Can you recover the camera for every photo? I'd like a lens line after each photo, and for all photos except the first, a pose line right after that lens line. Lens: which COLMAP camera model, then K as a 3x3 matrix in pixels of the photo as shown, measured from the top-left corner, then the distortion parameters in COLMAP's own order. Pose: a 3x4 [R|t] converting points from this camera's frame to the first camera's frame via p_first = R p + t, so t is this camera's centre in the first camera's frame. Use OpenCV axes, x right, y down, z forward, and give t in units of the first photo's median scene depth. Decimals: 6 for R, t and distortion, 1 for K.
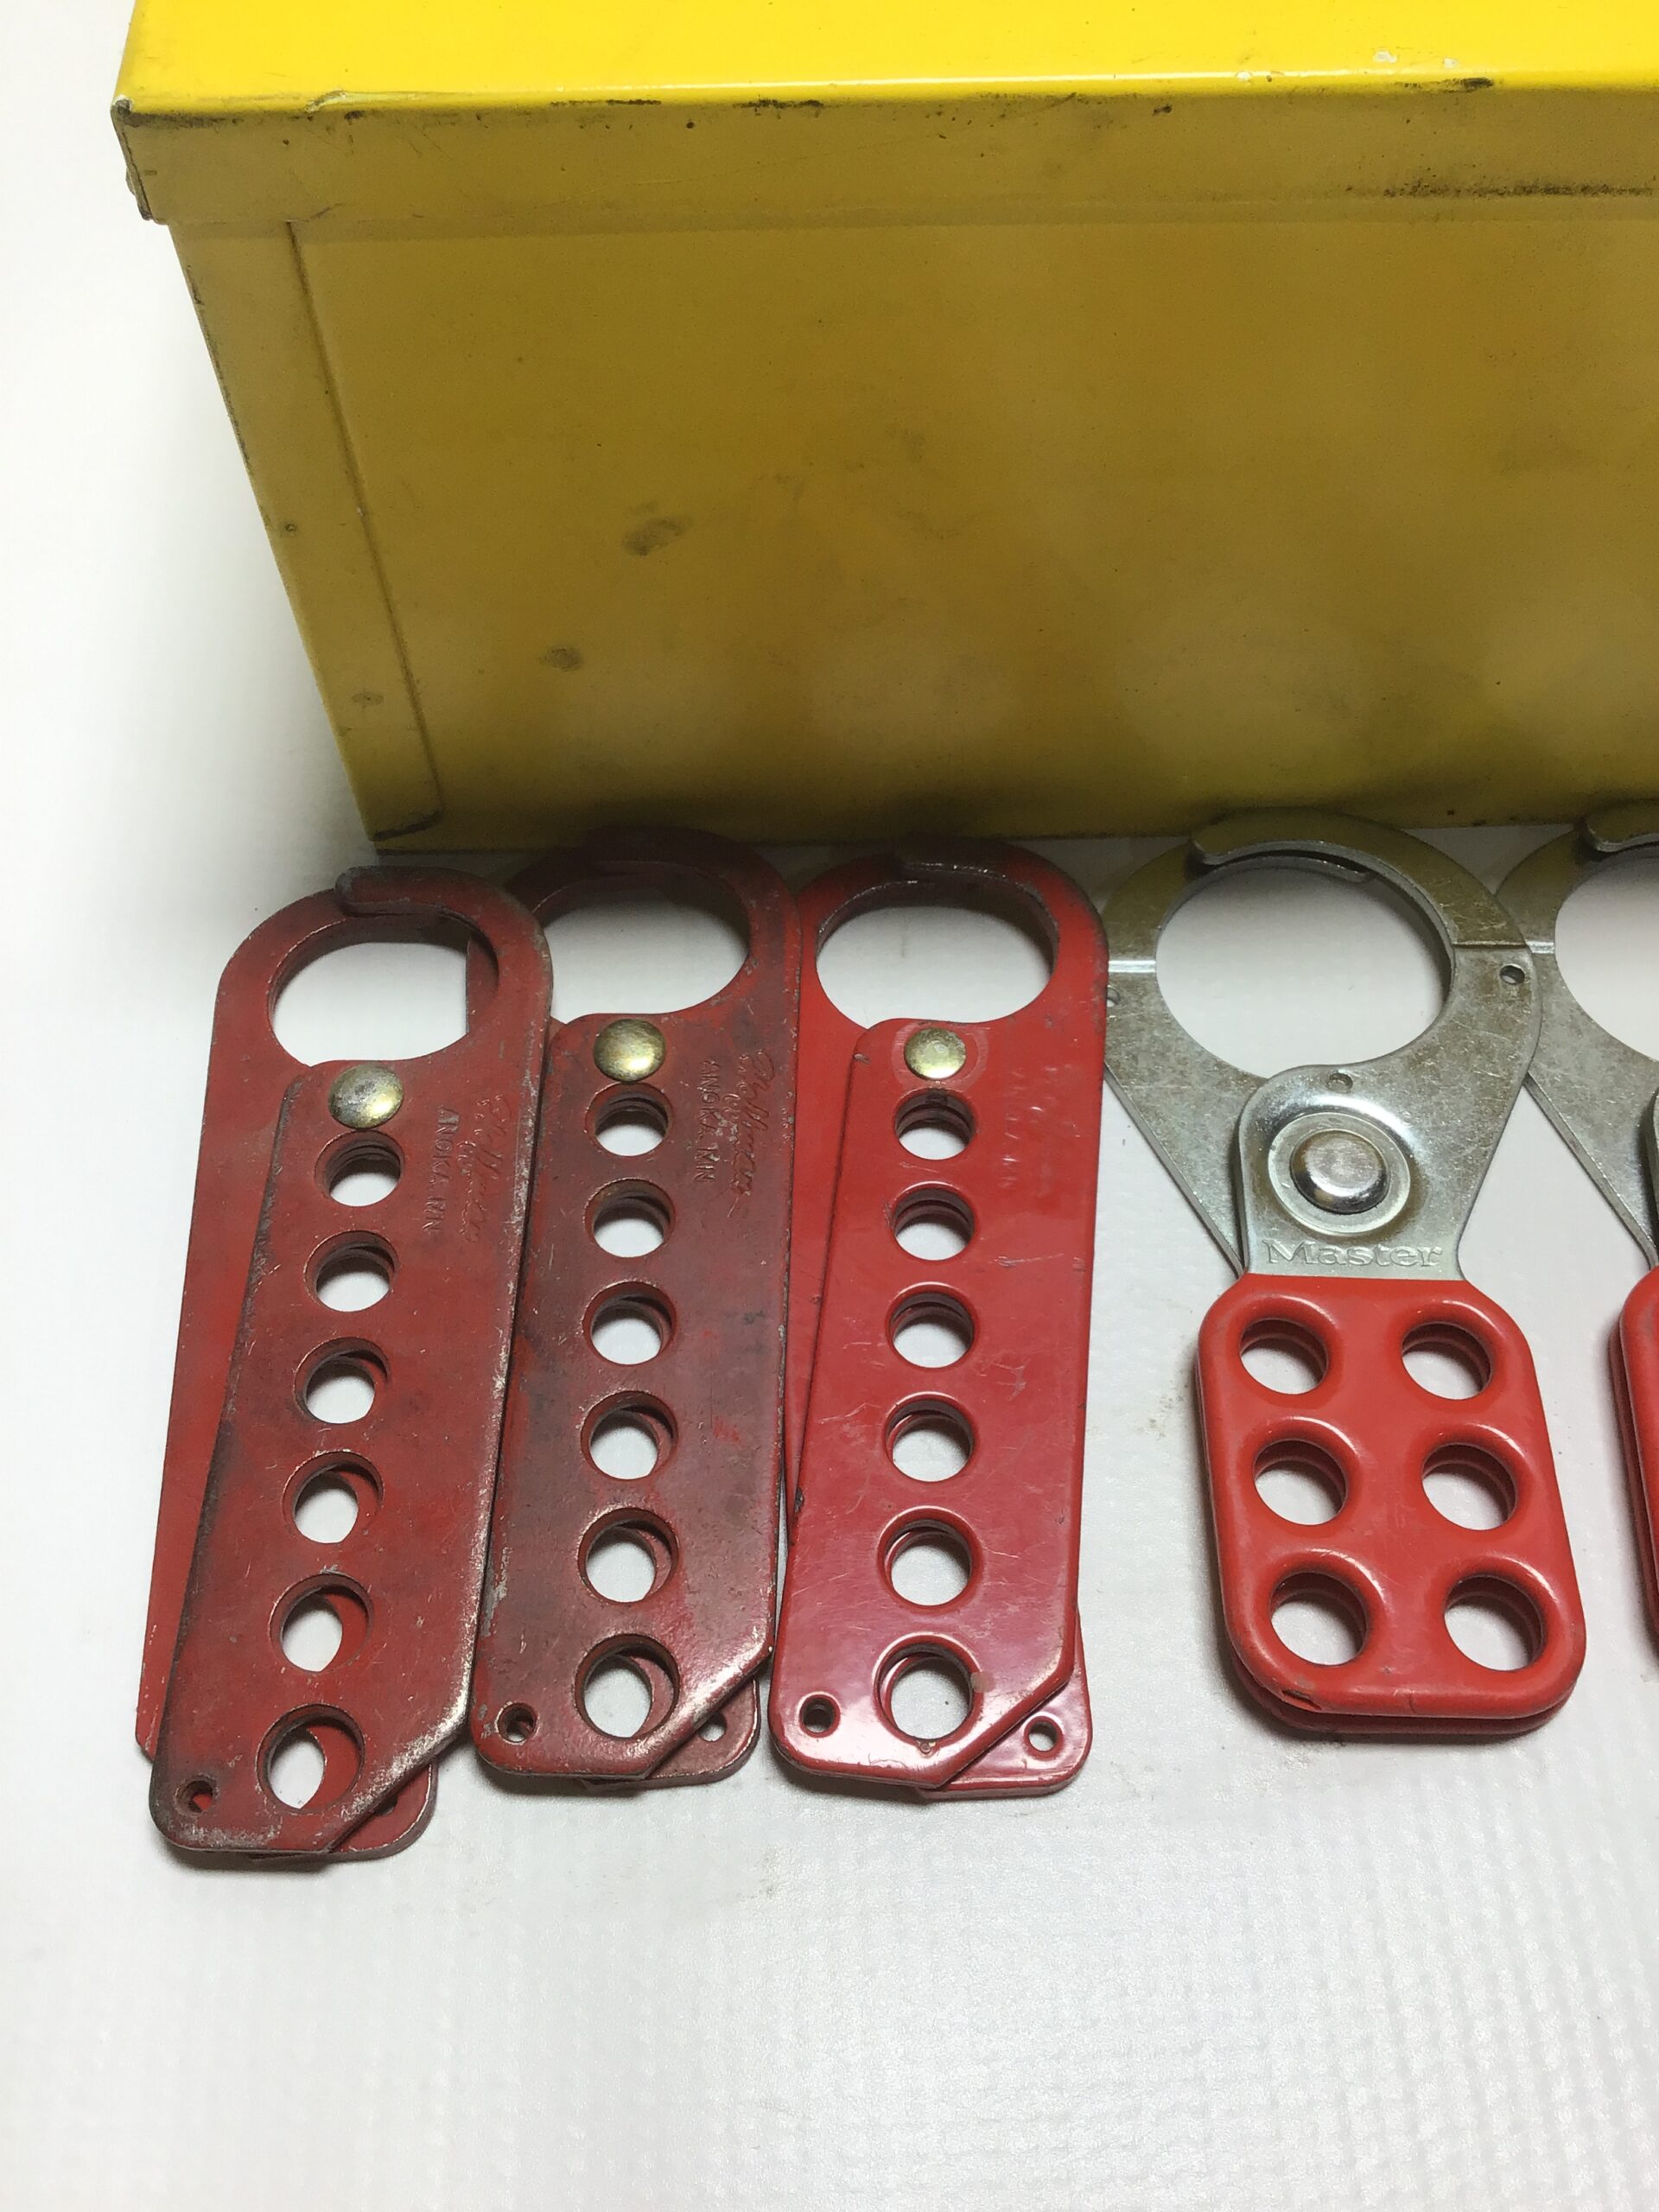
lens RADIAL K [[1960.9, 0, 835.9], [0, 1960.9, 1096.1], [0, 0, 1]] dist [0.111419, -0.236963]
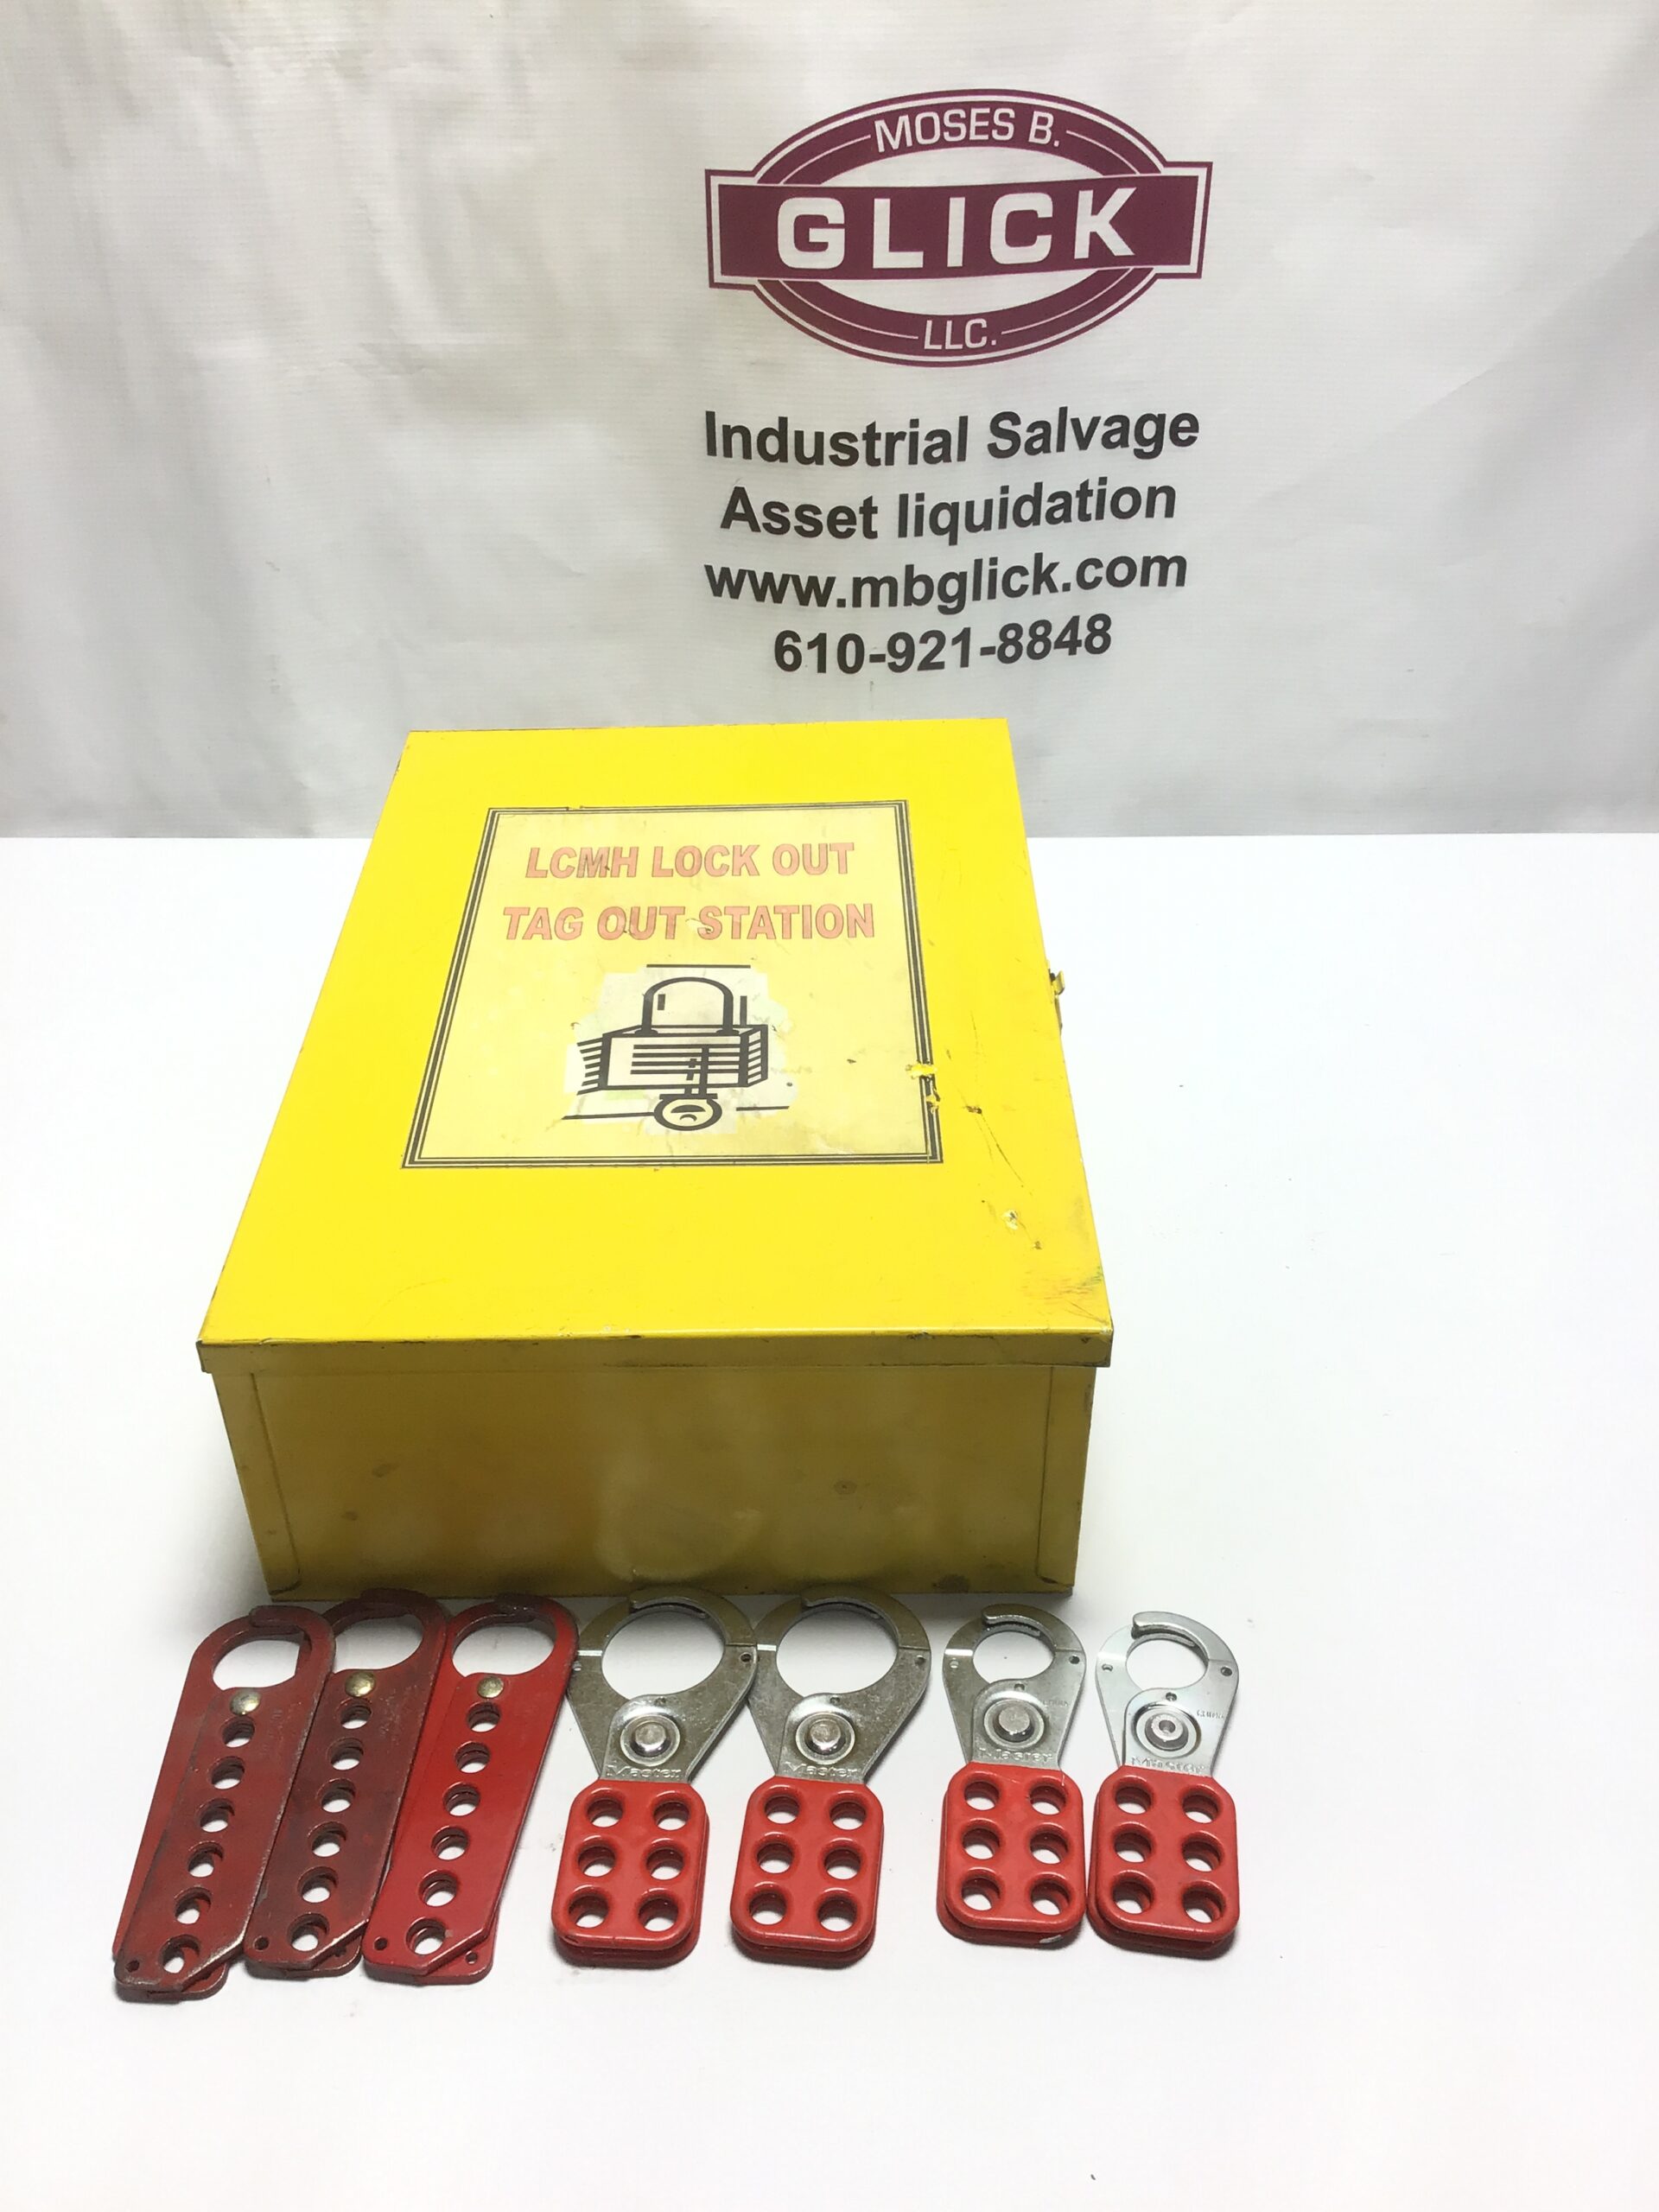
lens RADIAL K [[1960.9, 0, 835.9], [0, 1960.9, 1096.1], [0, 0, 1]] dist [0.111419, -0.236963]
pose [[0.999459, 0.006135, -0.032327, 0.542240], [-0.018665, 0.914816, -0.403438, 0.283299], [0.027098, 0.403823, 0.914436, -1.452449]]
